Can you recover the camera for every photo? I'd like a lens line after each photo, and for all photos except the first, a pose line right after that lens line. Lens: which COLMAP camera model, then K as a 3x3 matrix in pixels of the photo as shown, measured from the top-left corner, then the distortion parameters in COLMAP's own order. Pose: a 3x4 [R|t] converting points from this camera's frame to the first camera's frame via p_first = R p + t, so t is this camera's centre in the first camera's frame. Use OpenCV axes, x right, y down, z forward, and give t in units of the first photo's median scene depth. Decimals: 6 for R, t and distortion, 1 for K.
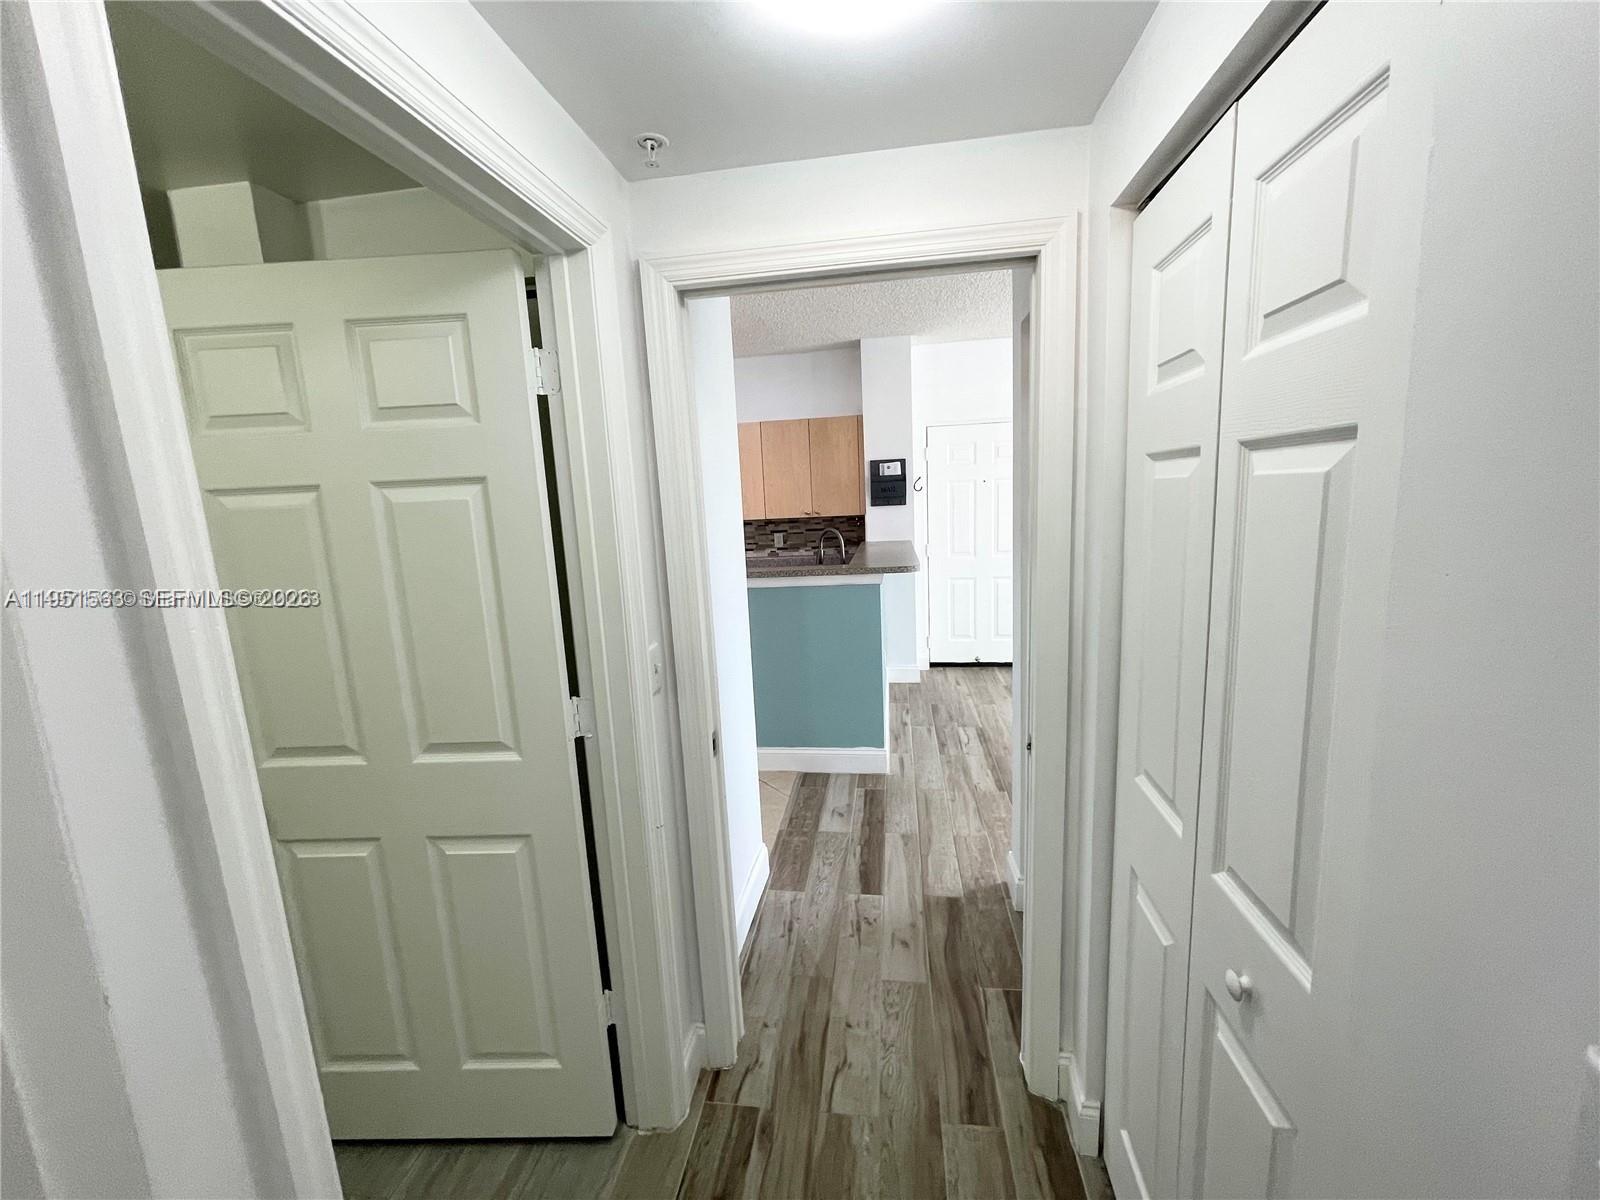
lens RADIAL K [[651.6, 0, 800.0], [0, 651.6, 600.0], [0, 0, 1]] dist [-0.000765, 0.000607]
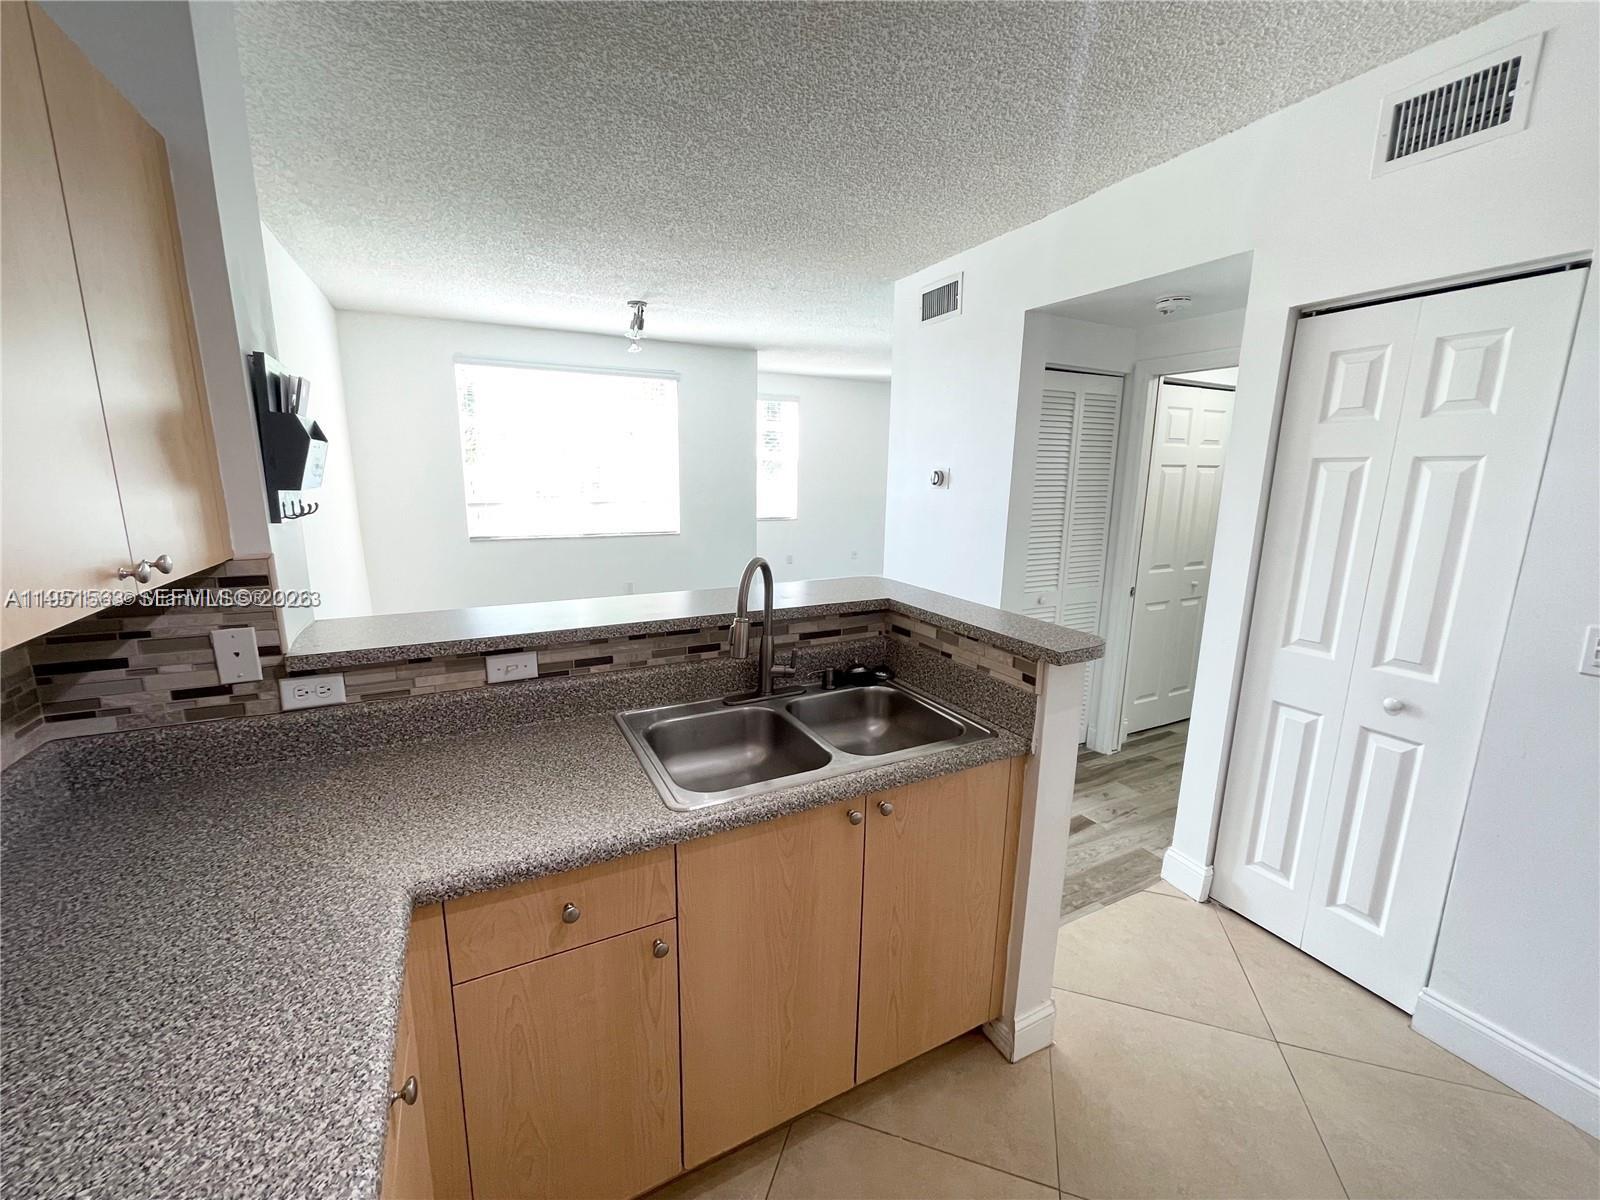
lens RADIAL K [[651.6, 0, 800.0], [0, 651.6, 600.0], [0, 0, 1]] dist [-0.000765, 0.000607]
pose [[-0.581916, -0.120617, 0.804254, -0.433749], [0.146754, 0.957131, 0.249729, -0.262731], [-0.799898, 0.263349, -0.539269, 1.751160]]
